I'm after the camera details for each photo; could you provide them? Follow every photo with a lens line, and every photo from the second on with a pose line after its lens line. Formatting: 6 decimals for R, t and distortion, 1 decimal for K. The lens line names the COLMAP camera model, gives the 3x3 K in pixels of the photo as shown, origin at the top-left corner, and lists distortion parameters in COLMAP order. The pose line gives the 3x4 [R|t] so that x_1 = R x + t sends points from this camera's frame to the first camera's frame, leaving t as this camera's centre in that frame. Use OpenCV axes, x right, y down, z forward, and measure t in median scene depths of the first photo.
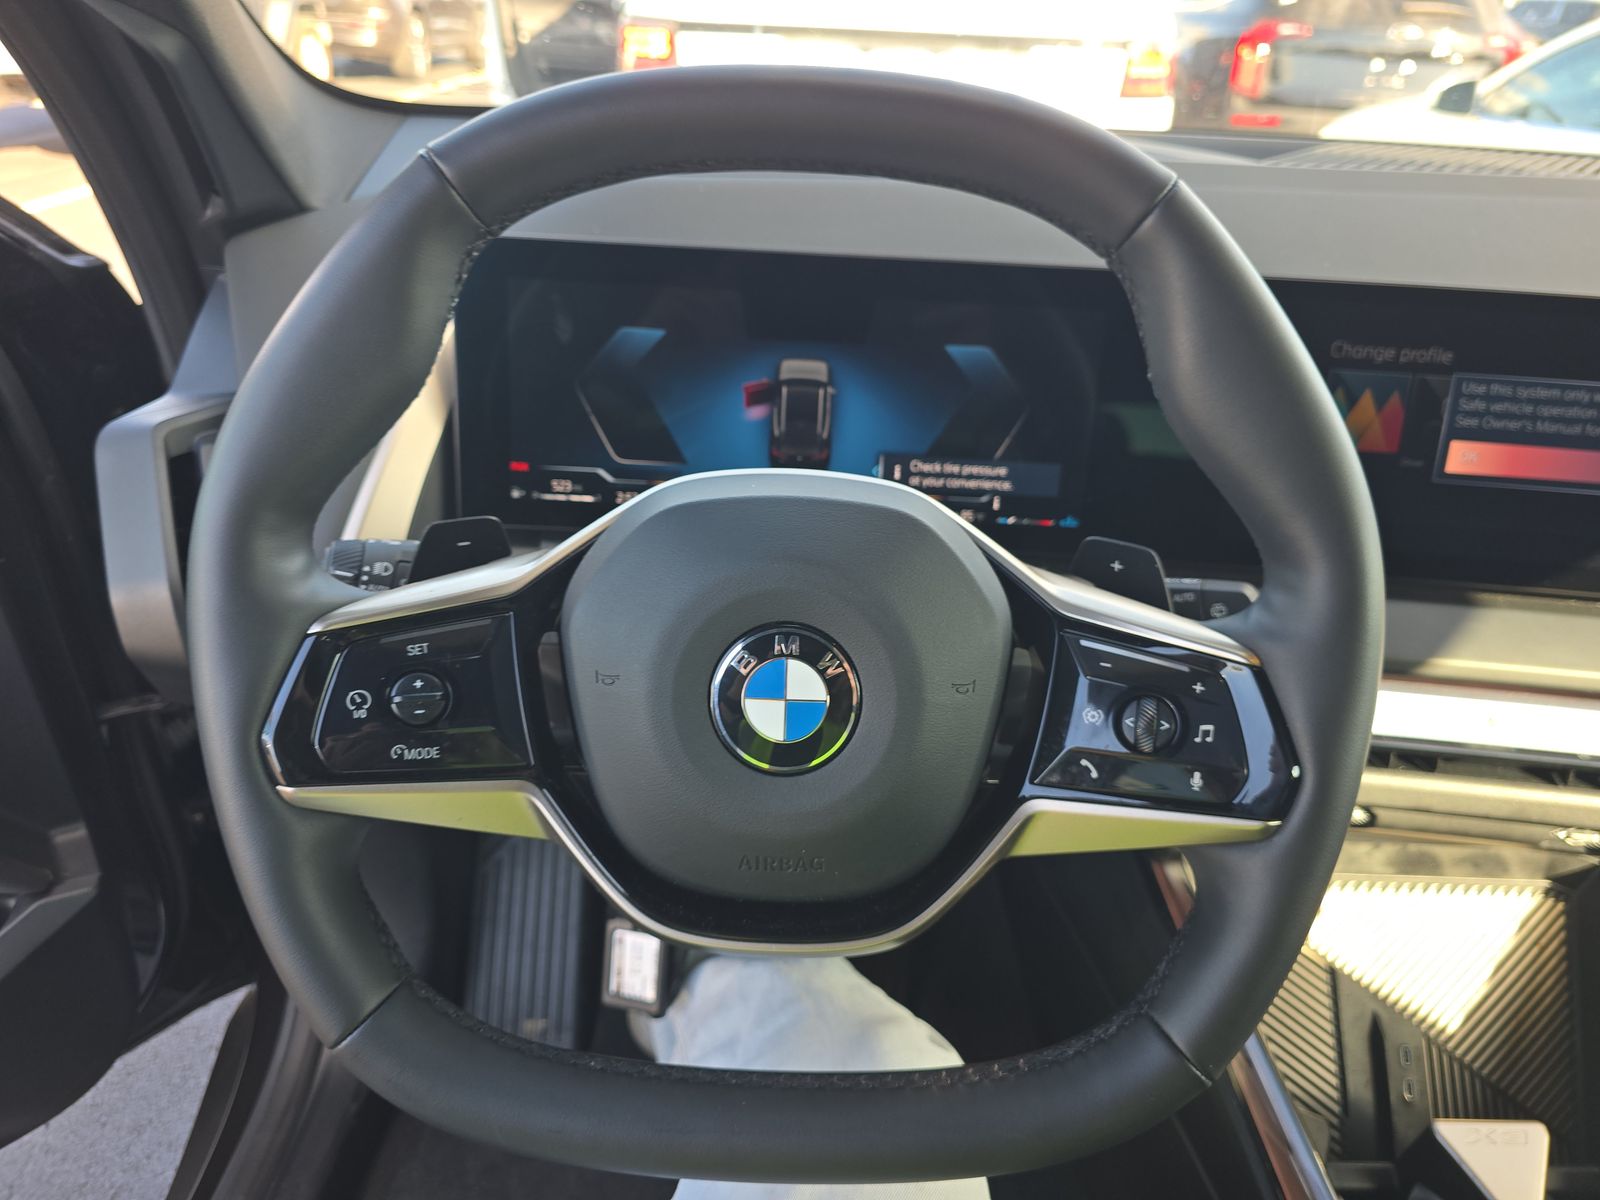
lens RADIAL K [[1076.9, 0, 800.0], [0, 1076.9, 600.0], [0, 0, 1]] dist [0.027305, -0.059000]
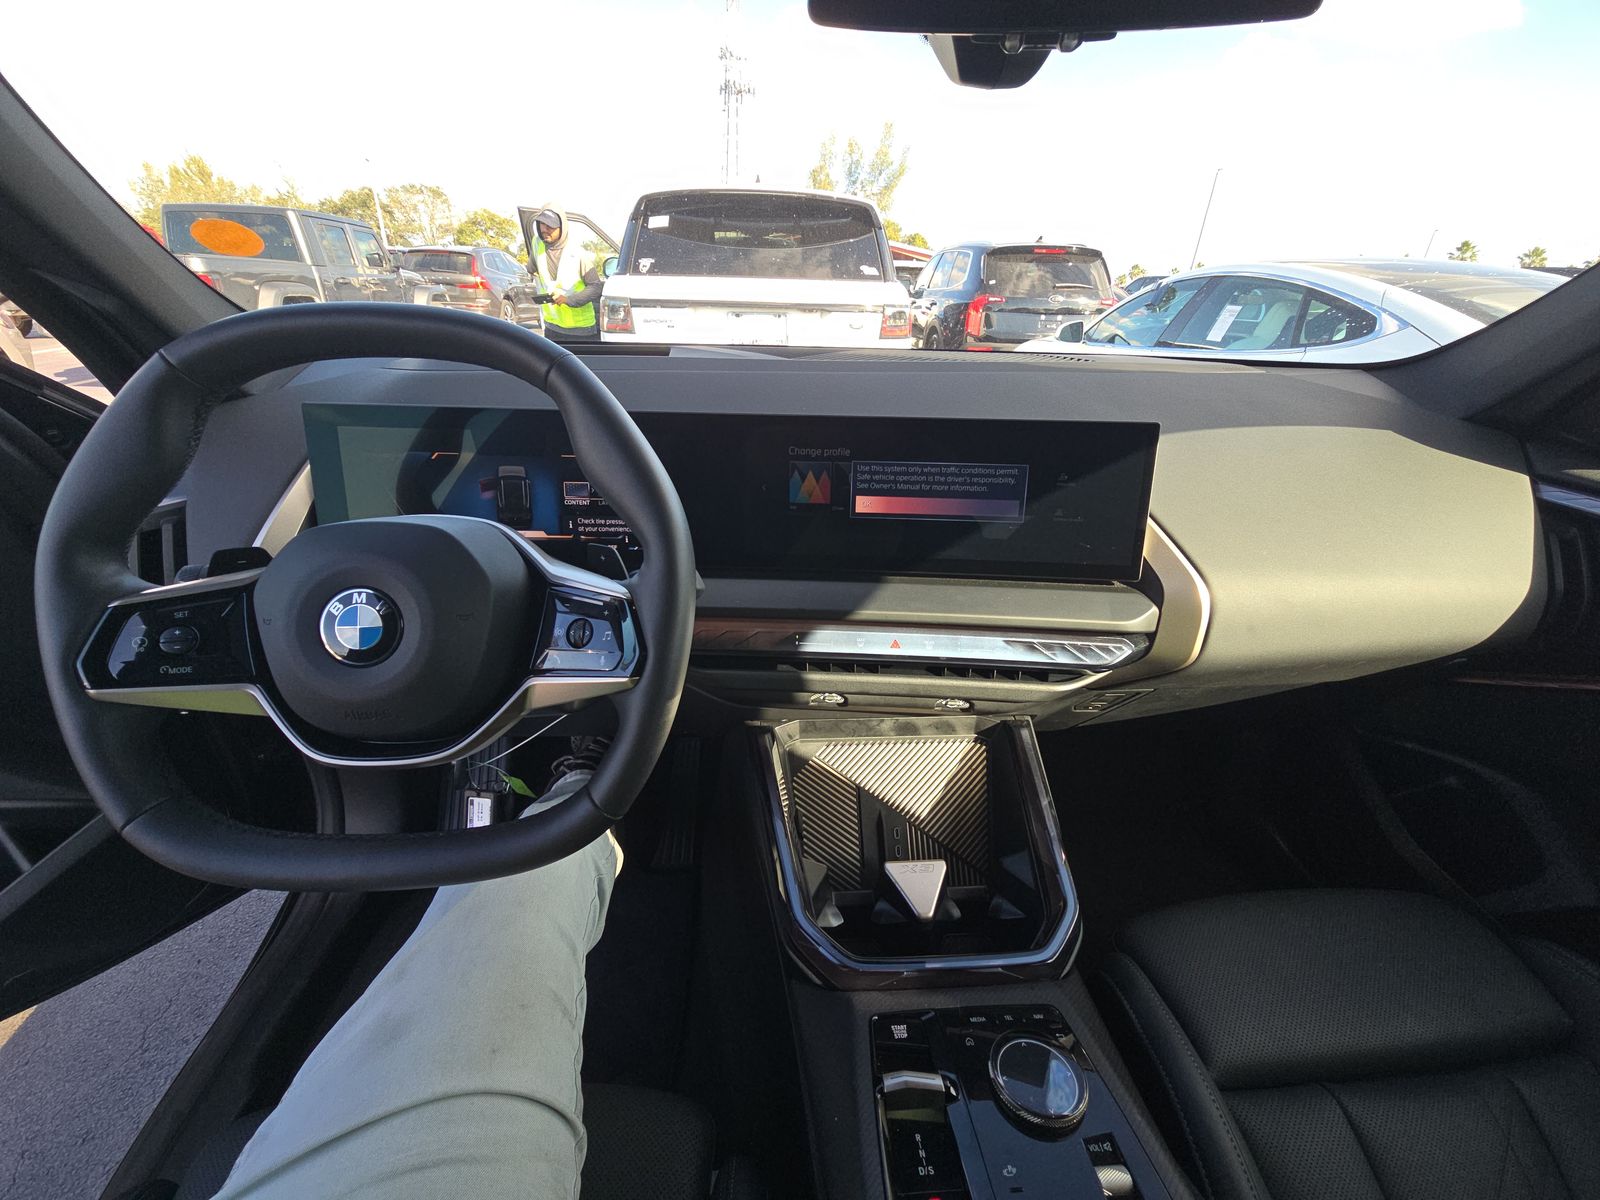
lens RADIAL K [[629.4, 0, 800.0], [0, 629.4, 600.0], [0, 0, 1]] dist [0.001199, 0.000085]
pose [[0.996301, -0.047437, 0.071649, 0.407025], [0.050816, 0.997644, -0.046092, 0.081441], [-0.069294, 0.049563, 0.996364, -0.095617]]
